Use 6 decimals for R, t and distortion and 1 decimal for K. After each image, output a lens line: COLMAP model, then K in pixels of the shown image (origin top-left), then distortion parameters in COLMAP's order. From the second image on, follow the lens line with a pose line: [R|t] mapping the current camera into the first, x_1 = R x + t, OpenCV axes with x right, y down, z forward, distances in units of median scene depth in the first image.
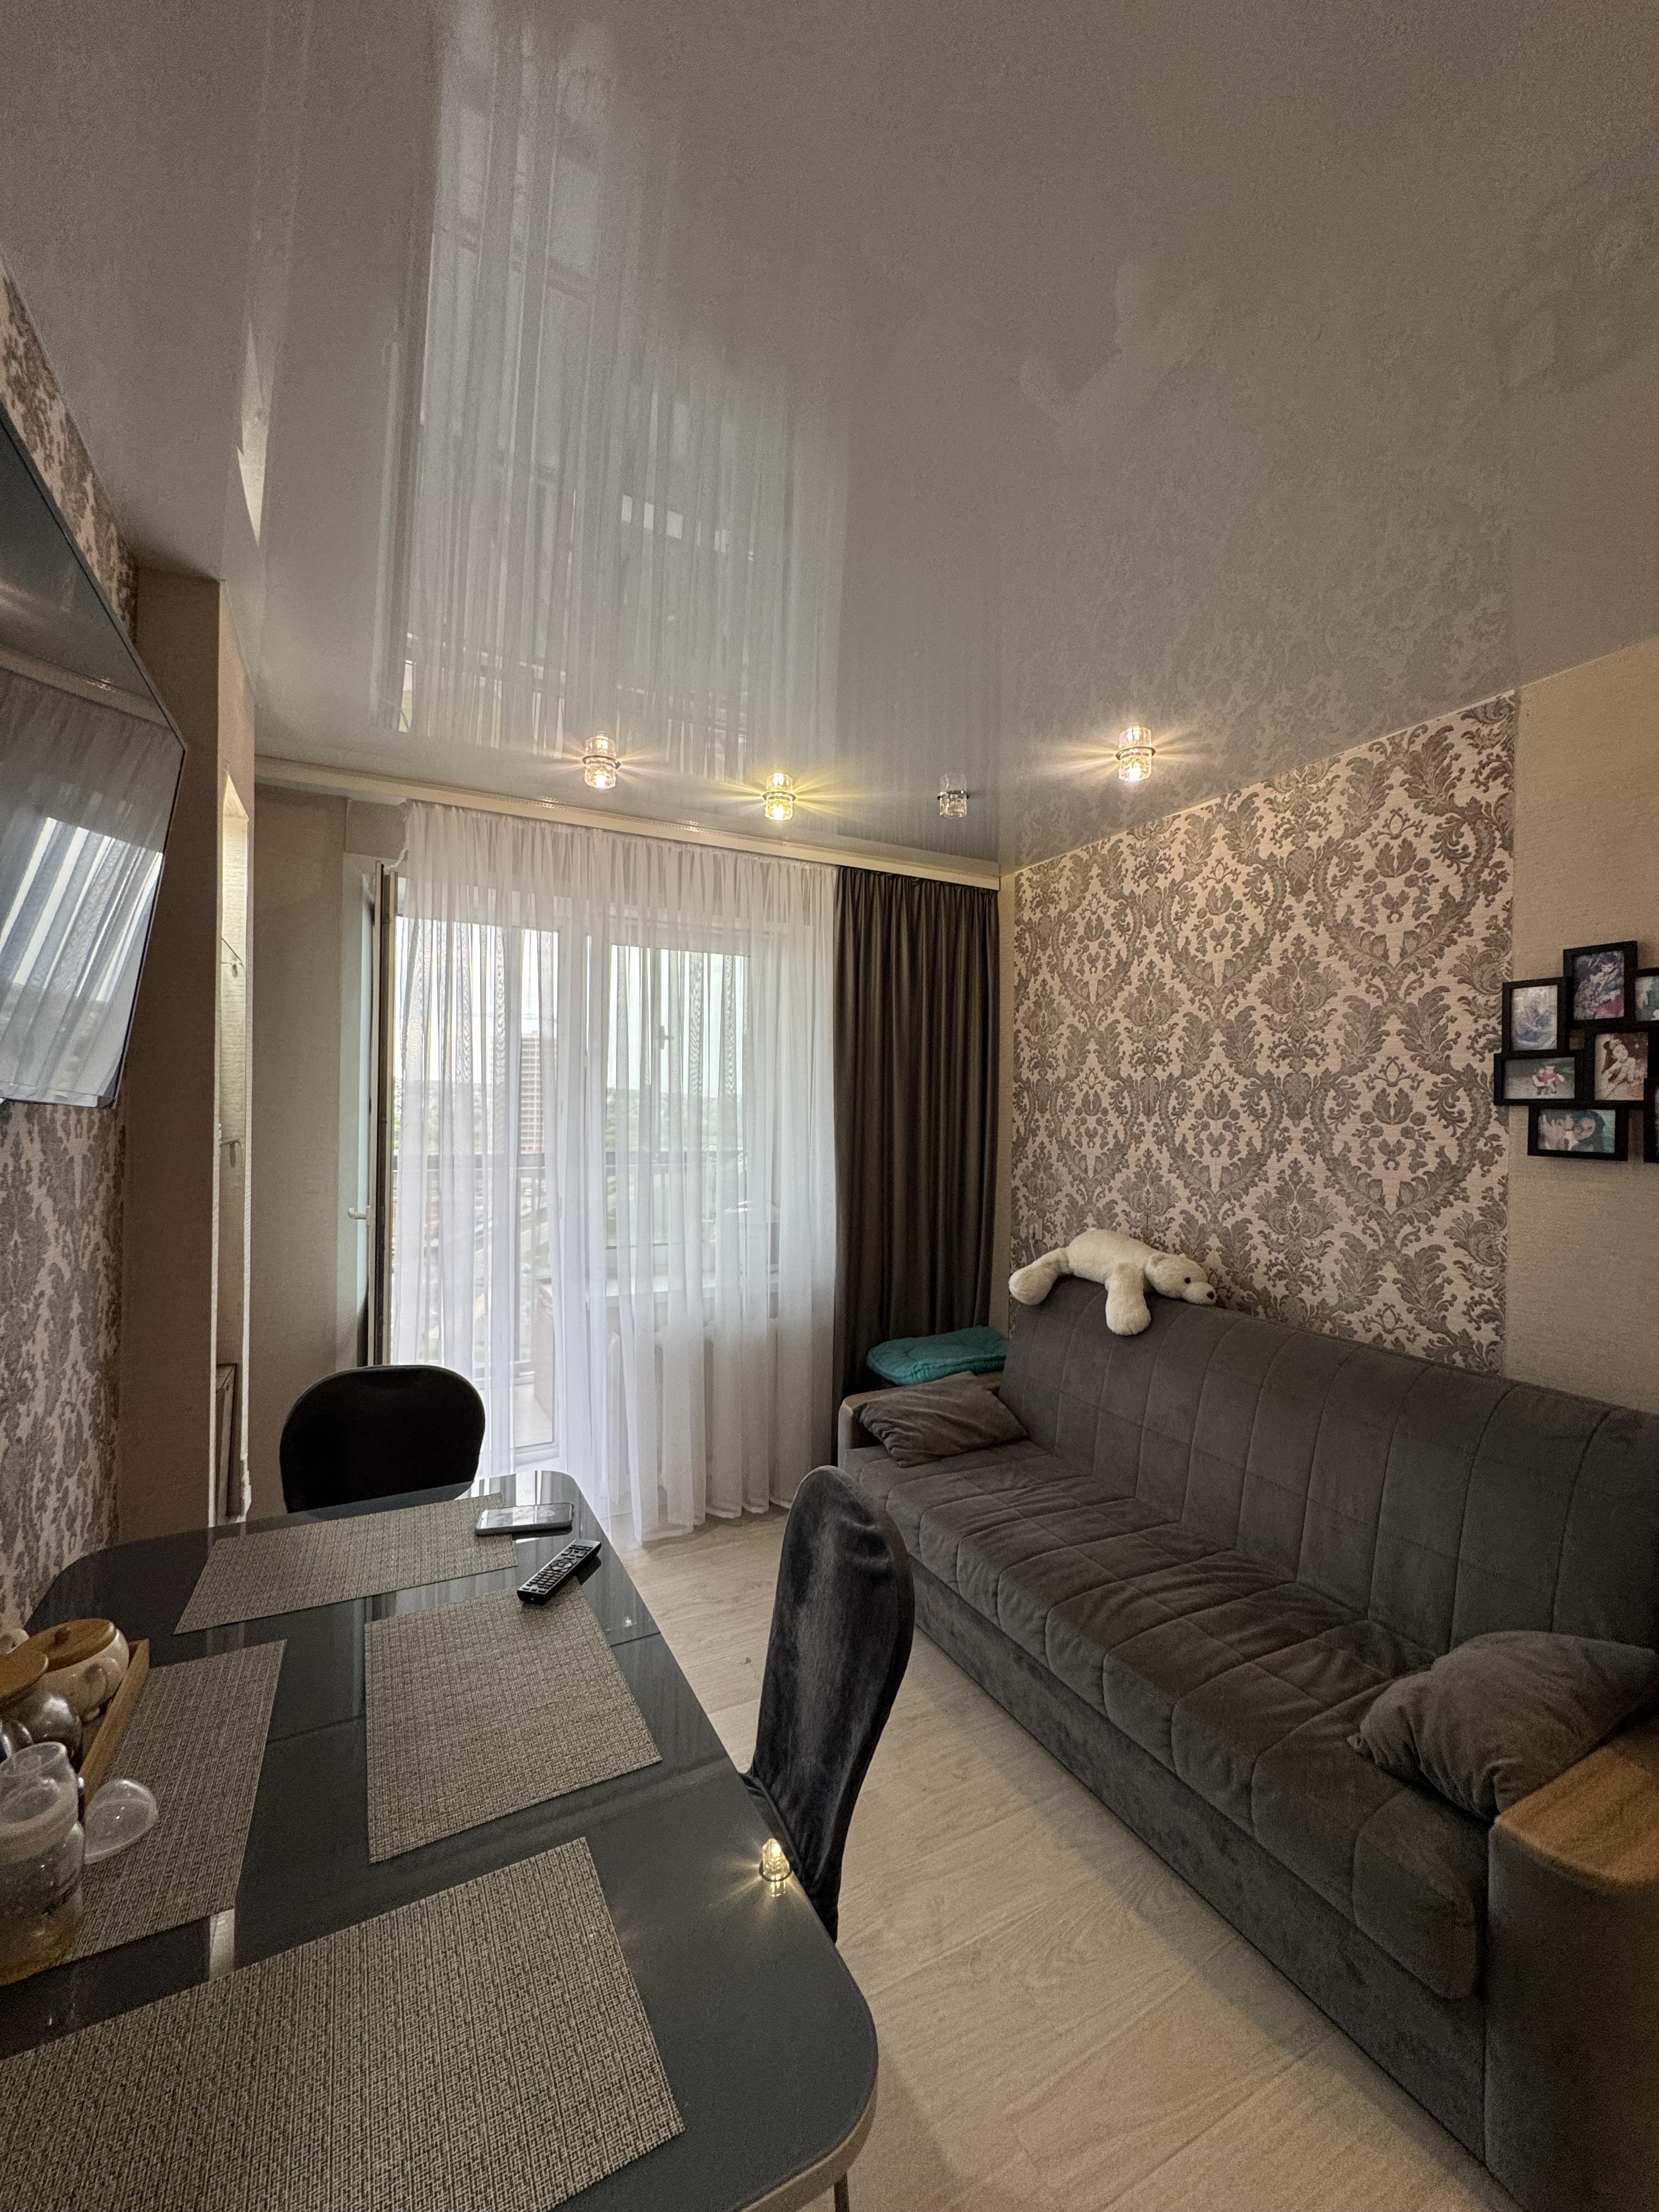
lens RADIAL K [[880.9, 0, 829.5], [0, 880.9, 1106.0], [0, 0, 1]] dist [-0.002090, -0.000020]
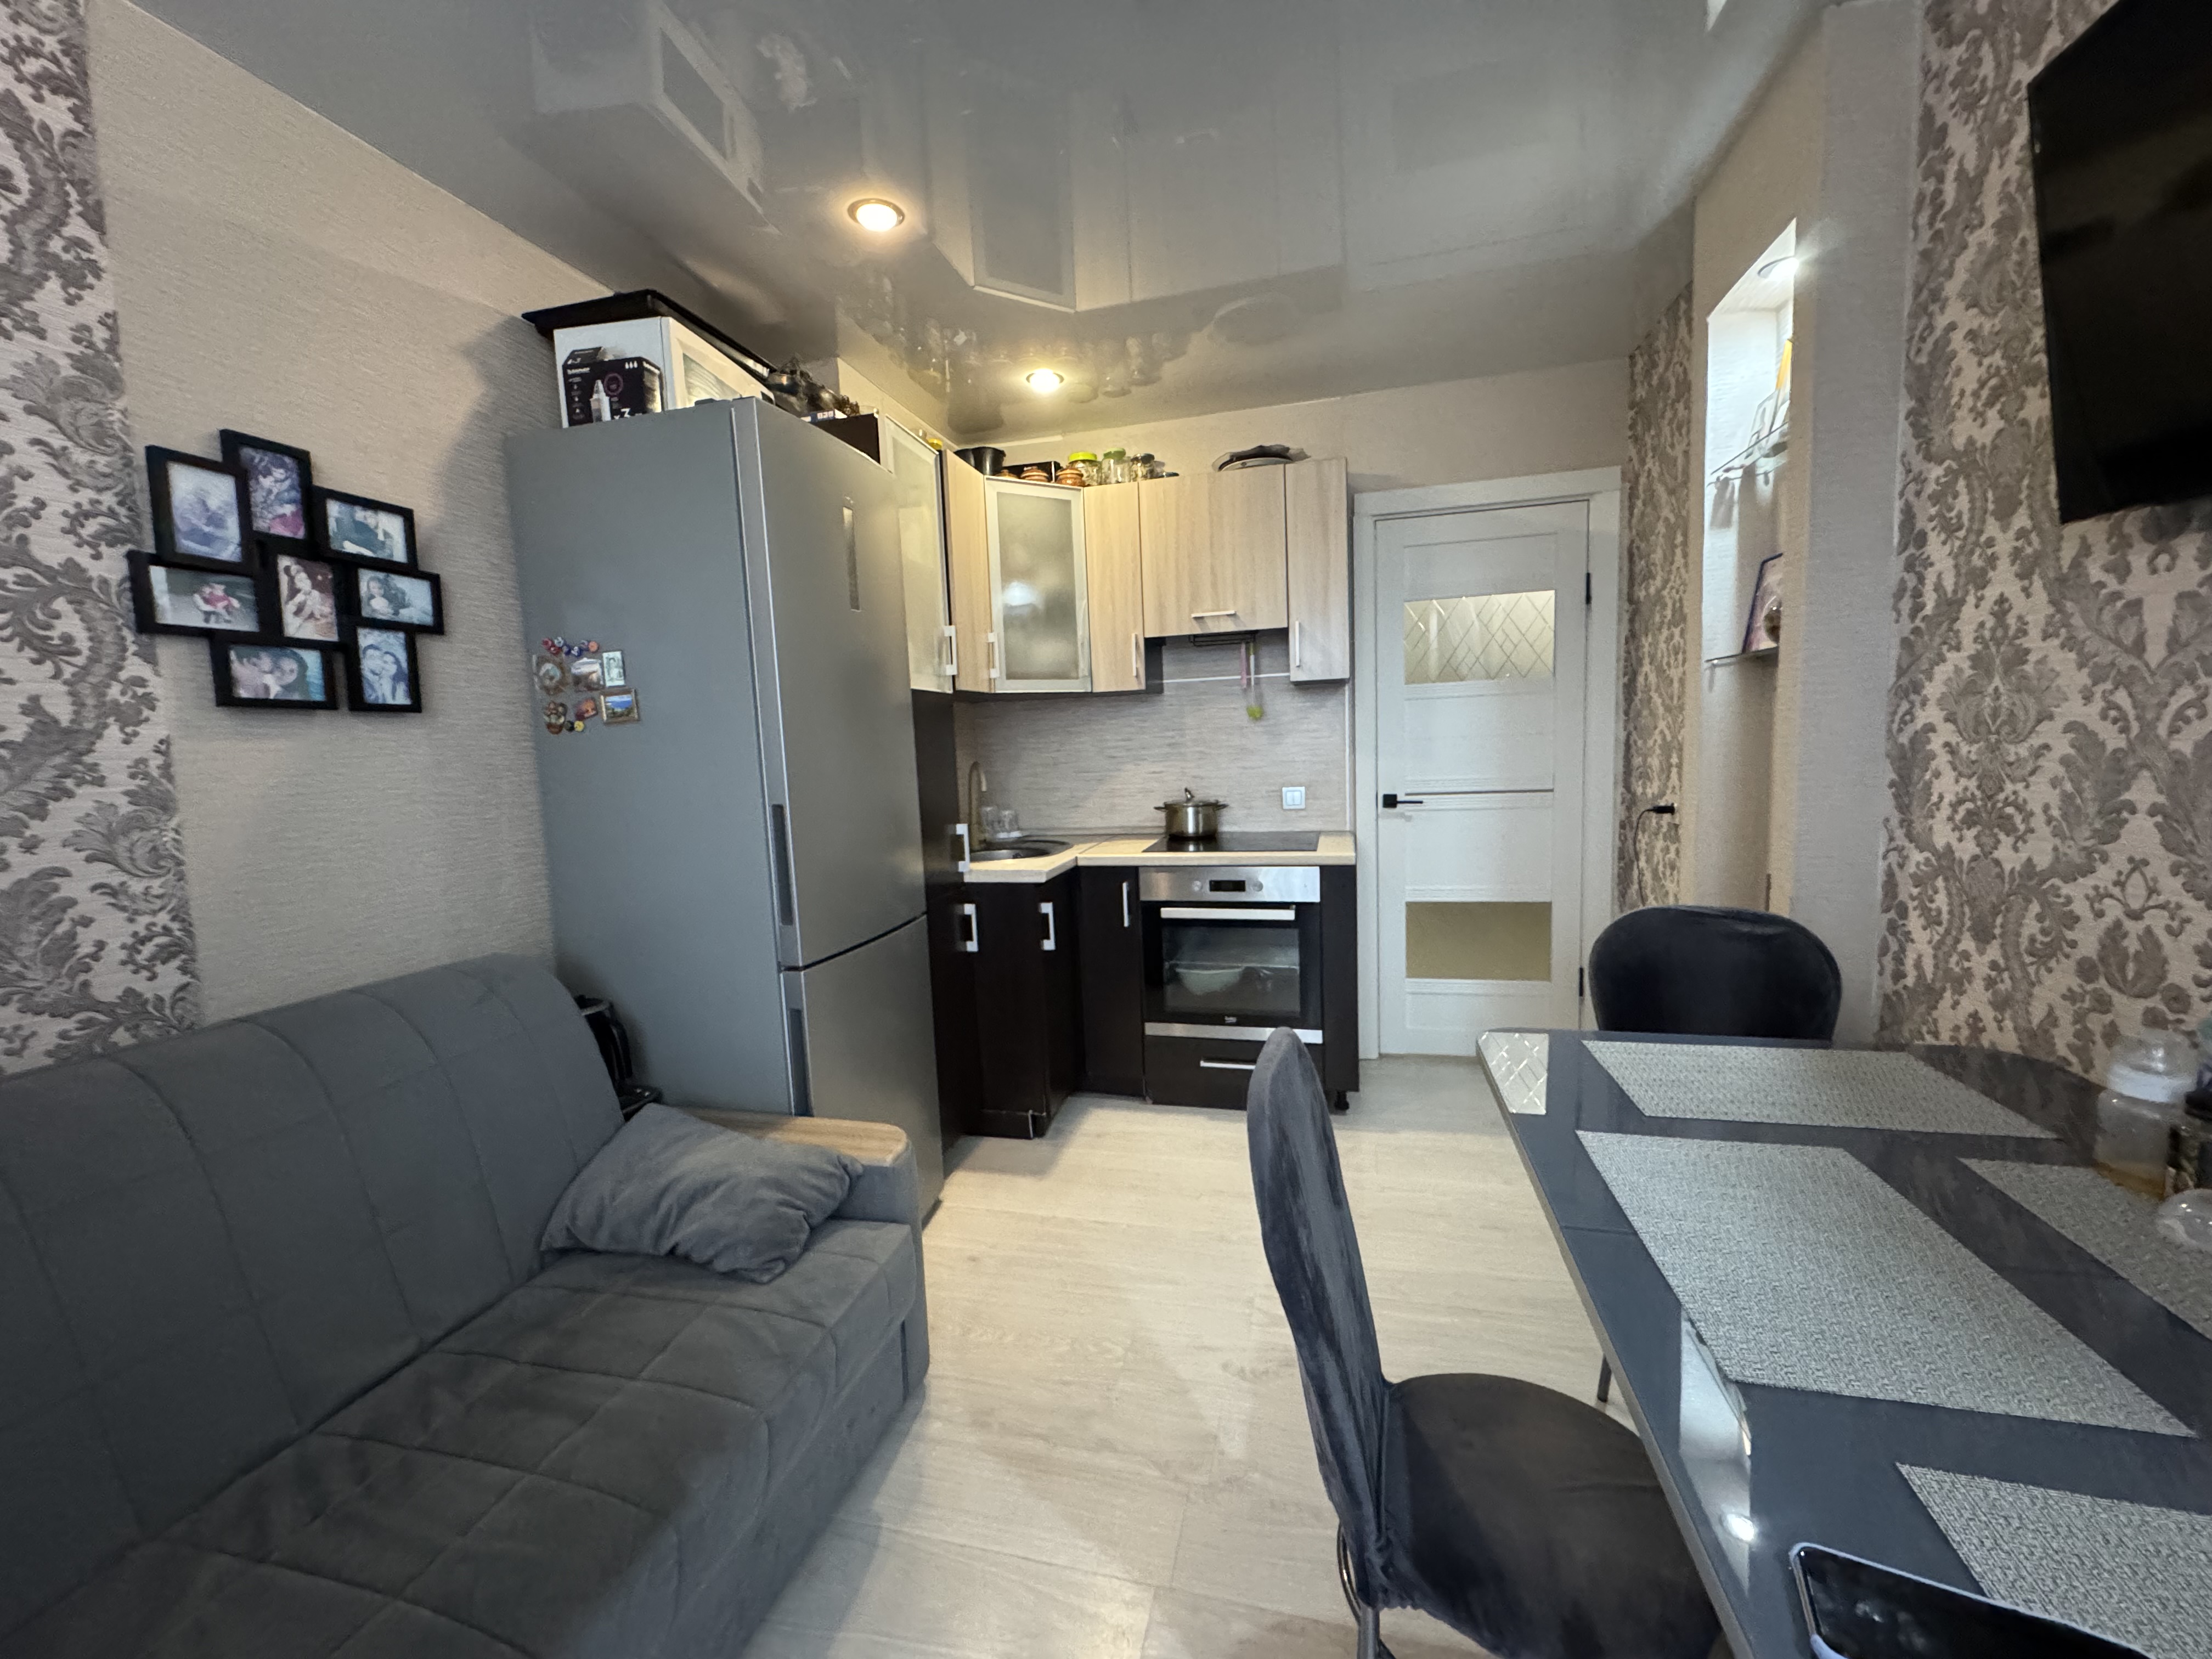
lens RADIAL K [[882.1, 0, 1102.9], [0, 882.1, 828.8], [0, 0, 1]] dist [-0.002422, 0.000208]
pose [[-0.739042, -0.046975, 0.672020, -0.185132], [0.031224, 0.994105, 0.103827, 0.082839], [-0.672936, 0.097716, -0.733218, 0.841707]]
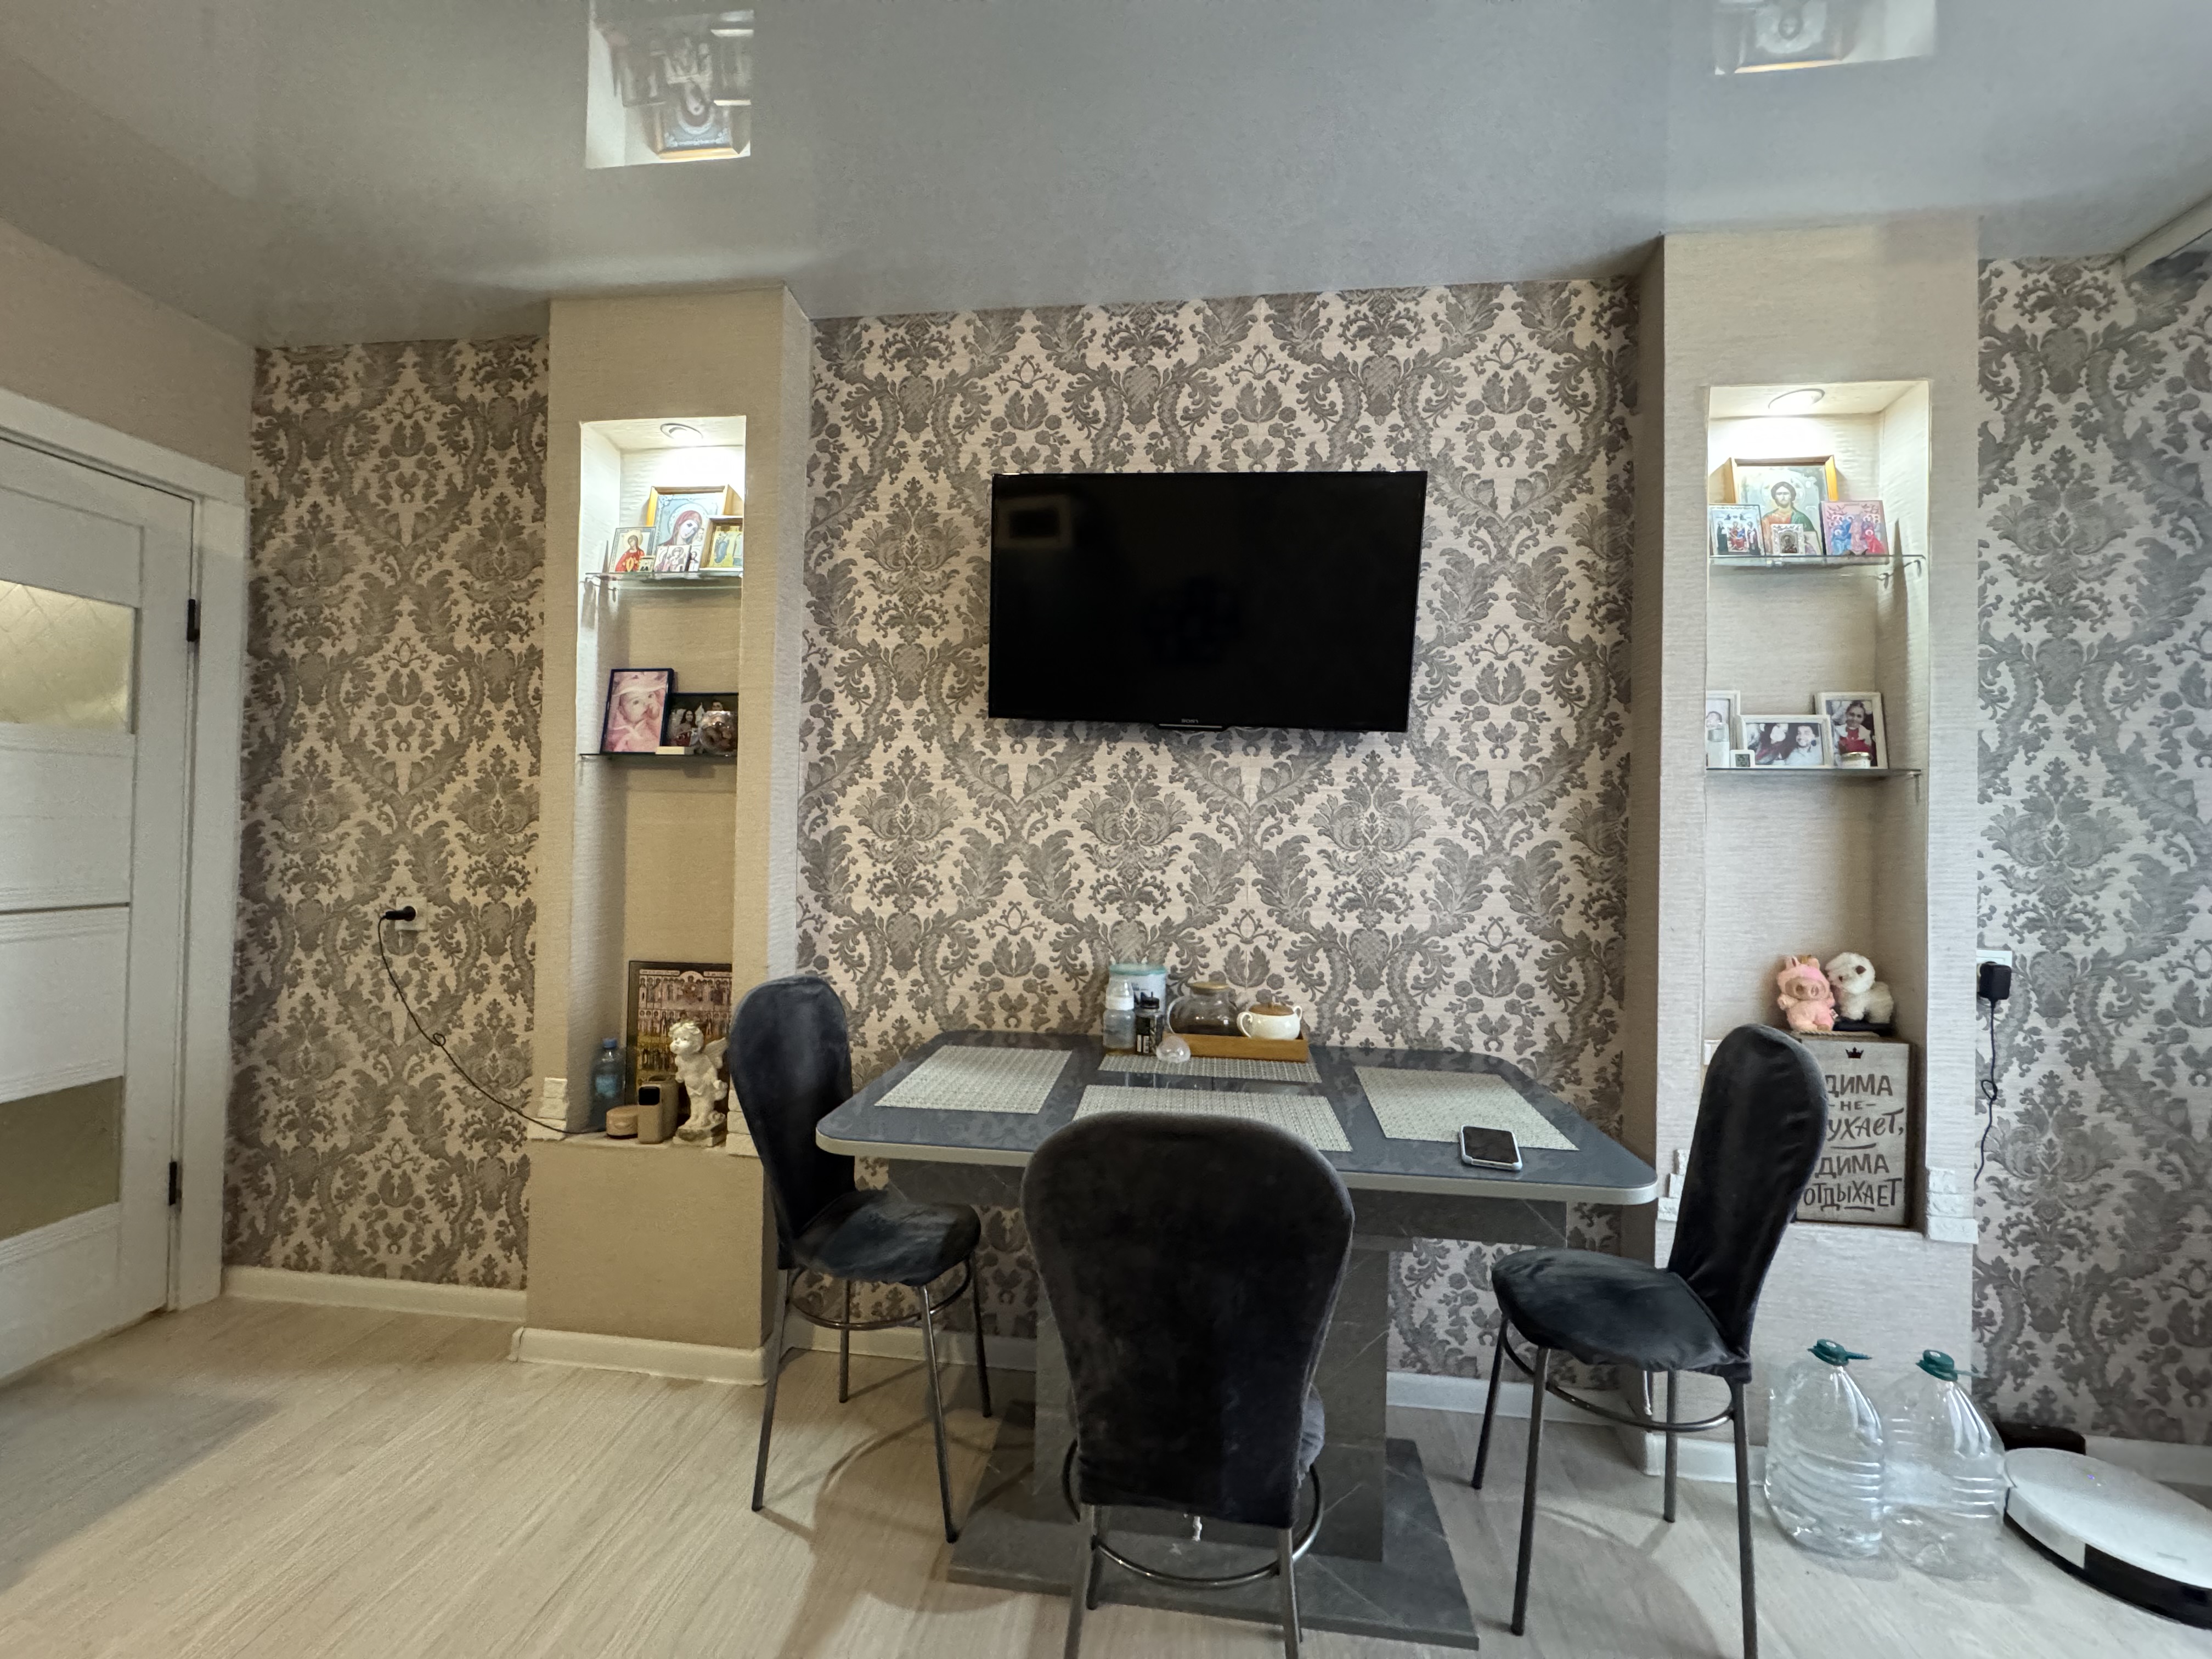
lens RADIAL K [[888.5, 0, 1099.8], [0, 888.5, 824.8], [0, 0, 1]] dist [-0.002849, 0.000253]
pose [[-0.564658, -0.021742, -0.825039, 0.376032], [-0.020127, 0.999718, -0.012571, 0.096102], [0.825080, 0.009507, -0.564937, 0.707390]]
